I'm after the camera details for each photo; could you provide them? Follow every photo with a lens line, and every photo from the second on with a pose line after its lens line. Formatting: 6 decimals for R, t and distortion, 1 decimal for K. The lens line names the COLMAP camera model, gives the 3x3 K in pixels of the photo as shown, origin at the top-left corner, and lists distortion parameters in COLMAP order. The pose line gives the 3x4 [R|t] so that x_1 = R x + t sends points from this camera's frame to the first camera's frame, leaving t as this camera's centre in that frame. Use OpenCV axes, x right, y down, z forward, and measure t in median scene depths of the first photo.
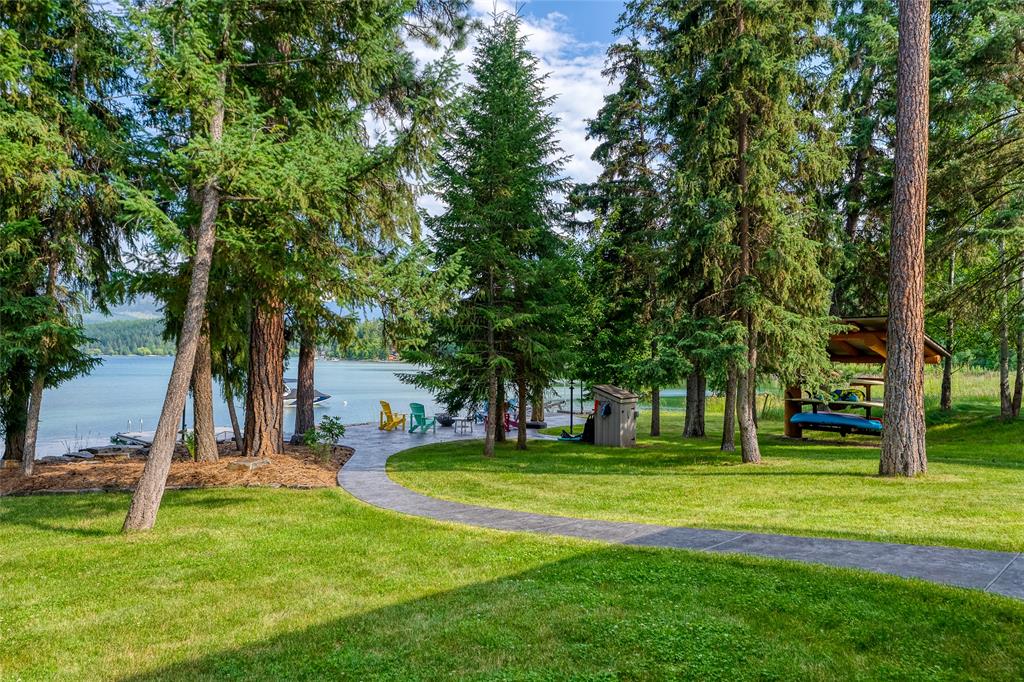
lens RADIAL K [[707.9, 0, 511.3], [0, 707.9, 340.4], [0, 0, 1]] dist [-0.002616, -0.000158]
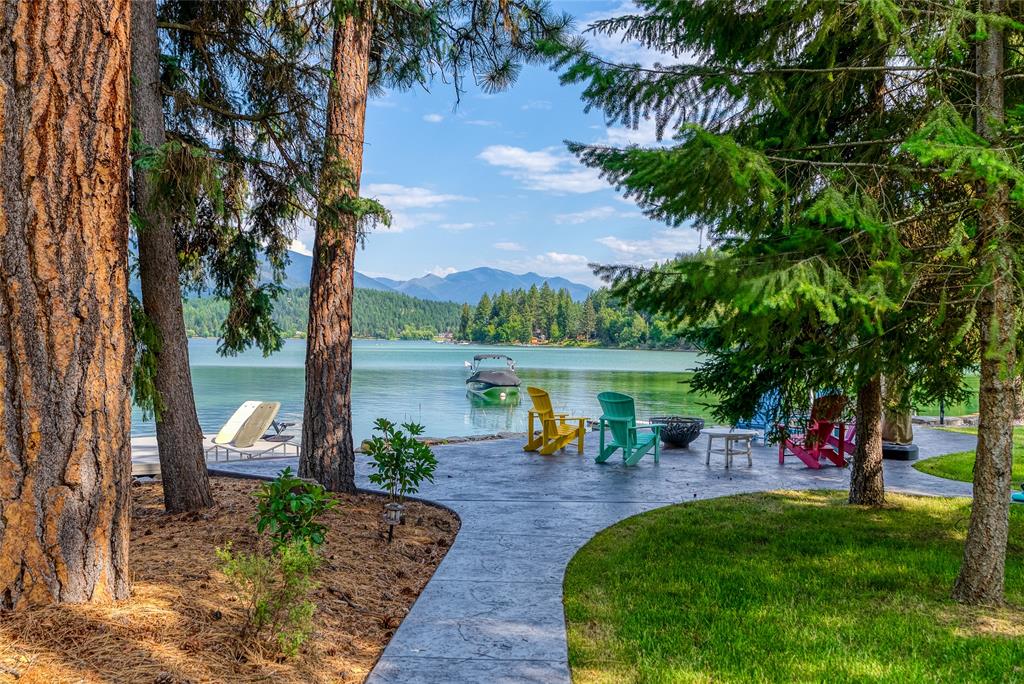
lens RADIAL K [[916.7, 0, 511.3], [0, 916.7, 342.9], [0, 0, 1]] dist [0.004105, 0.000261]
pose [[0.981215, 0.004143, -0.192872, -0.090886], [0.000563, 0.999704, 0.024339, 0.046870], [0.192916, -0.023990, 0.980922, 0.468865]]
